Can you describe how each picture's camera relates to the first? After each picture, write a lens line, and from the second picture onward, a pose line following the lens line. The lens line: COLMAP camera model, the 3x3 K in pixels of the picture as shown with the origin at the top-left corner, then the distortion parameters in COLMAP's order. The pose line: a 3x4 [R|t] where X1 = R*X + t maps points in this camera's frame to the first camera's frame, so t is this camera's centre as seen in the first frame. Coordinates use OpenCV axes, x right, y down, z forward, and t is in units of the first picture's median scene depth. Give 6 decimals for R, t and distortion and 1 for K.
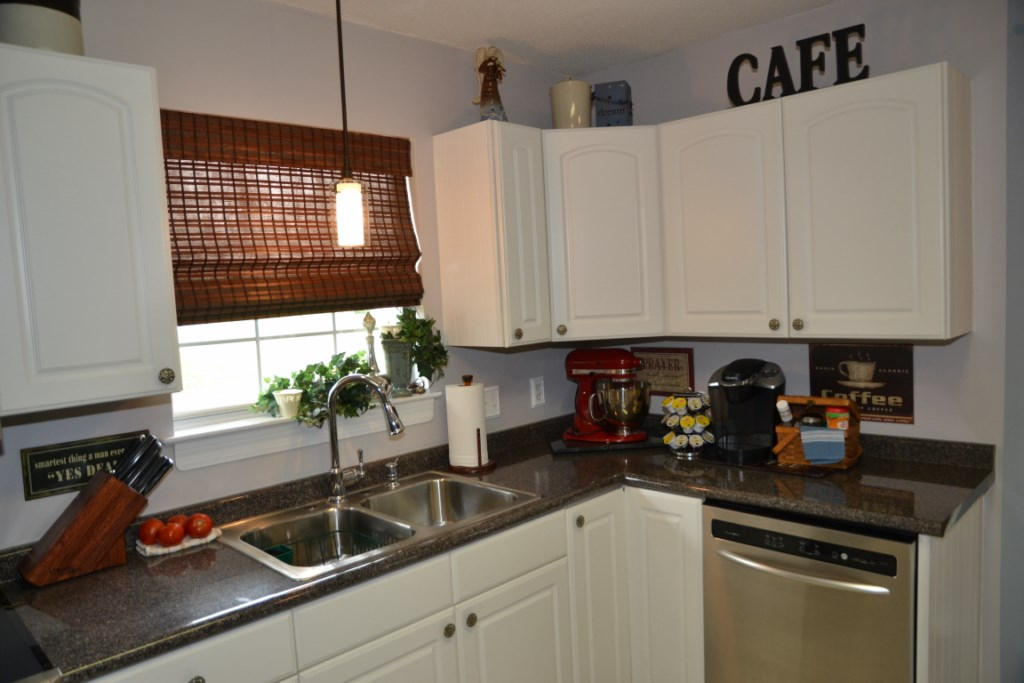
lens RADIAL K [[721.3, 0, 510.4], [0, 721.3, 341.8], [0, 0, 1]] dist [-0.110022, 0.074258]
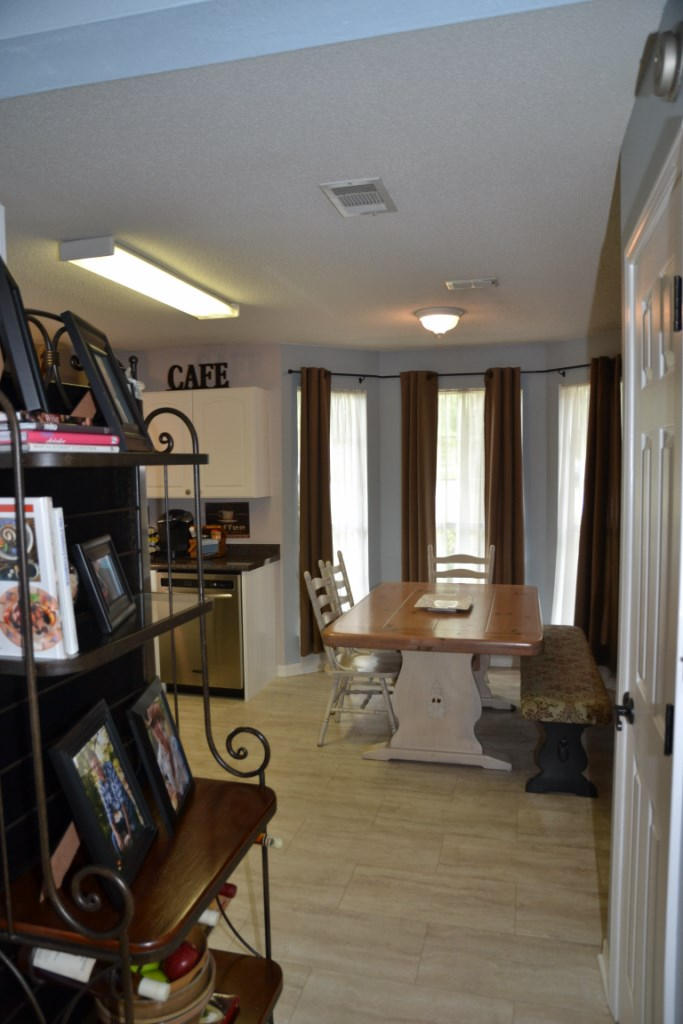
lens RADIAL K [[721.3, 0, 343.4], [0, 721.3, 521.6], [0, 0, 1]] dist [-0.110022, 0.074258]
pose [[0.857061, -0.000174, 0.515215, -0.357621], [0.007883, 0.999887, -0.012777, 0.098515], [-0.515155, 0.015012, 0.856965, -1.139504]]
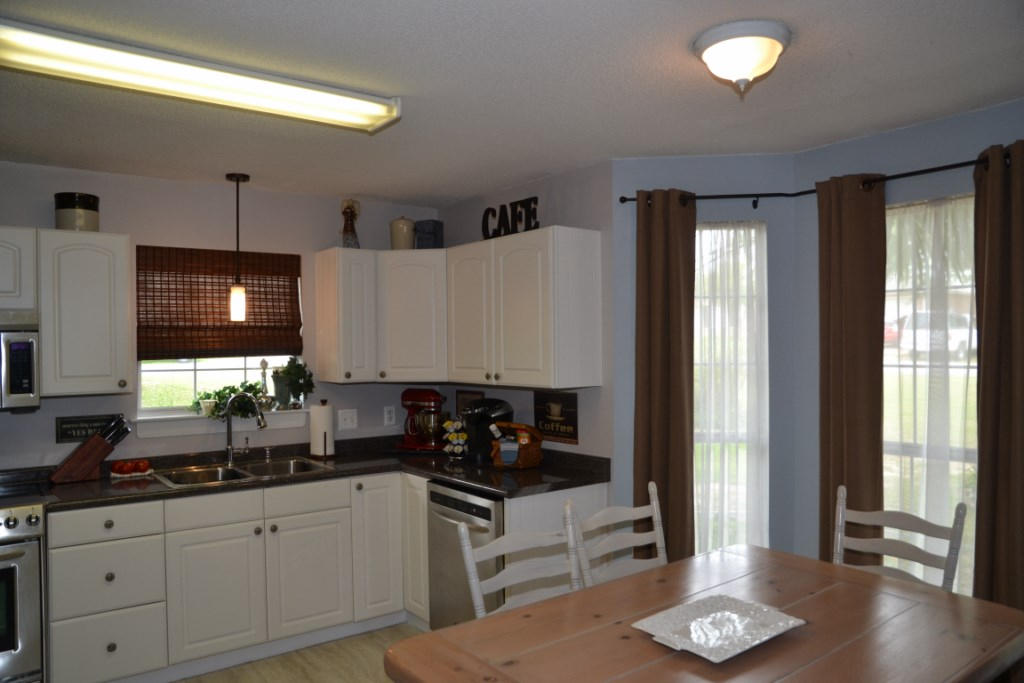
lens RADIAL K [[721.3, 0, 511.1], [0, 721.3, 343.3], [0, 0, 1]] dist [-0.110022, 0.074258]
pose [[0.990063, 0.040460, -0.134676, 0.639297], [-0.050096, 0.996362, -0.068947, 0.011300], [0.131397, 0.075009, 0.988488, -0.620175]]
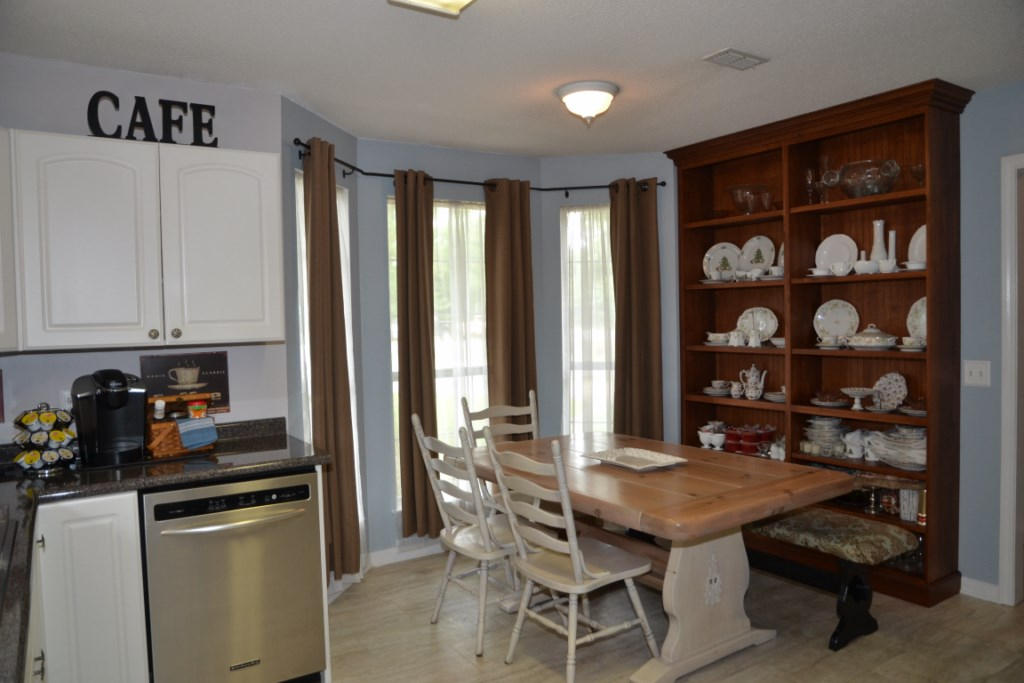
lens RADIAL K [[721.3, 0, 513.5], [0, 721.3, 341.2], [0, 0, 1]] dist [-0.110022, 0.074258]
pose [[0.196728, 0.012222, 0.980382, -0.634031], [0.087600, 0.995704, -0.029991, 0.072500], [-0.976537, 0.091781, 0.194812, 0.206902]]
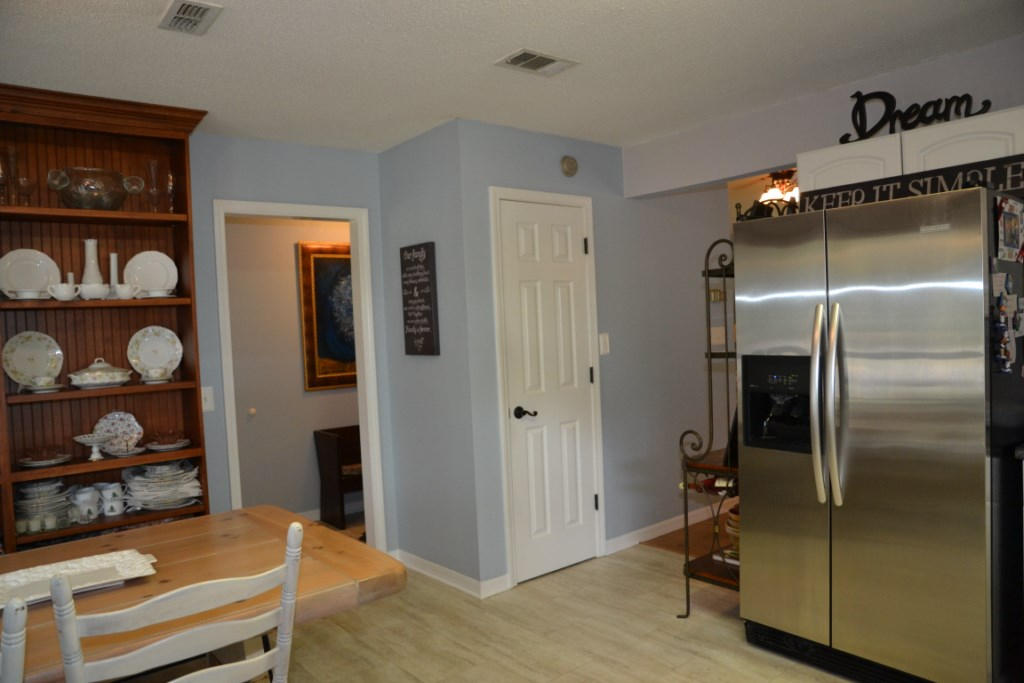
lens RADIAL K [[721.3, 0, 507.7], [0, 721.3, 346.2], [0, 0, 1]] dist [-0.110022, 0.074258]
pose [[-0.990355, 0.095610, 0.100282, 0.165279], [0.105679, 0.989316, 0.100430, -0.019607], [-0.089609, 0.110059, -0.989877, 1.011811]]
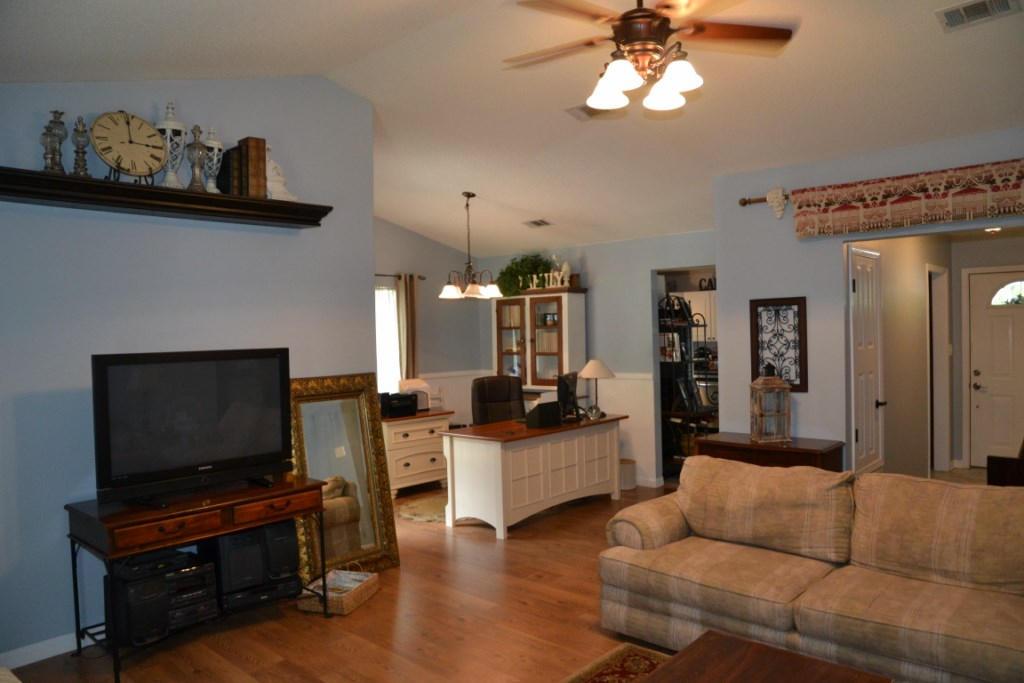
lens RADIAL K [[721.3, 0, 512.1], [0, 721.3, 341.3], [0, 0, 1]] dist [-0.110022, 0.074258]
pose [[0.998773, 0.025974, 0.042164, -1.117732], [-0.023366, 0.997851, -0.061221, 0.315787], [-0.043663, 0.060161, 0.997233, -3.639271]]
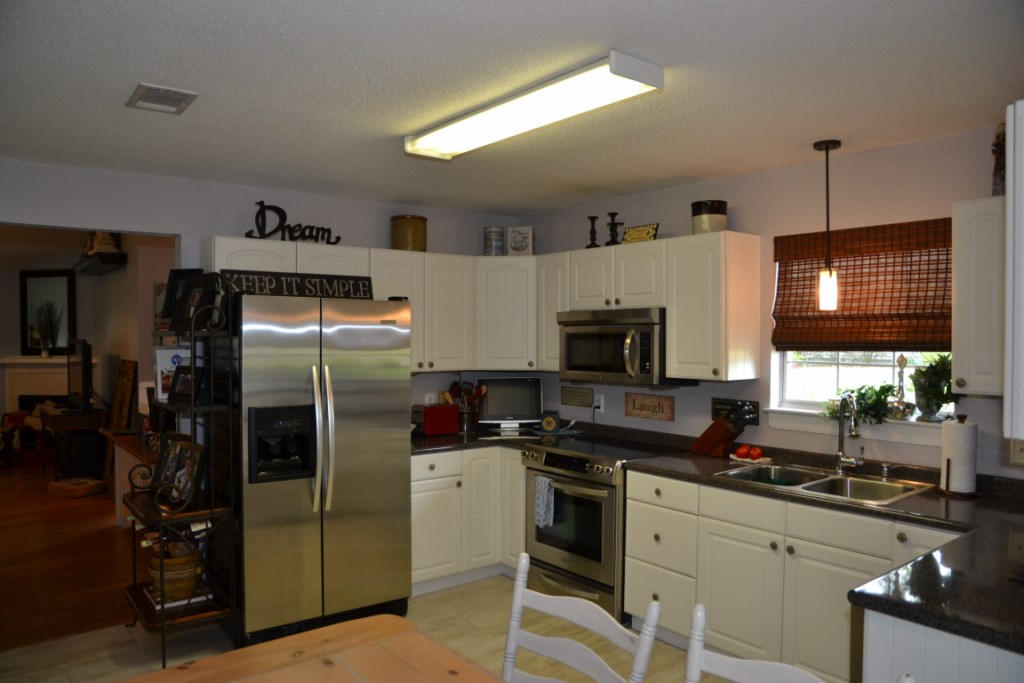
lens RADIAL K [[721.3, 0, 515.6], [0, 721.3, 341.6], [0, 0, 1]] dist [-0.110022, 0.074258]
pose [[-0.106261, 0.062990, -0.992341, 1.271856], [-0.069642, 0.995069, 0.070621, -0.113255], [0.991896, 0.076613, -0.101350, 0.429502]]
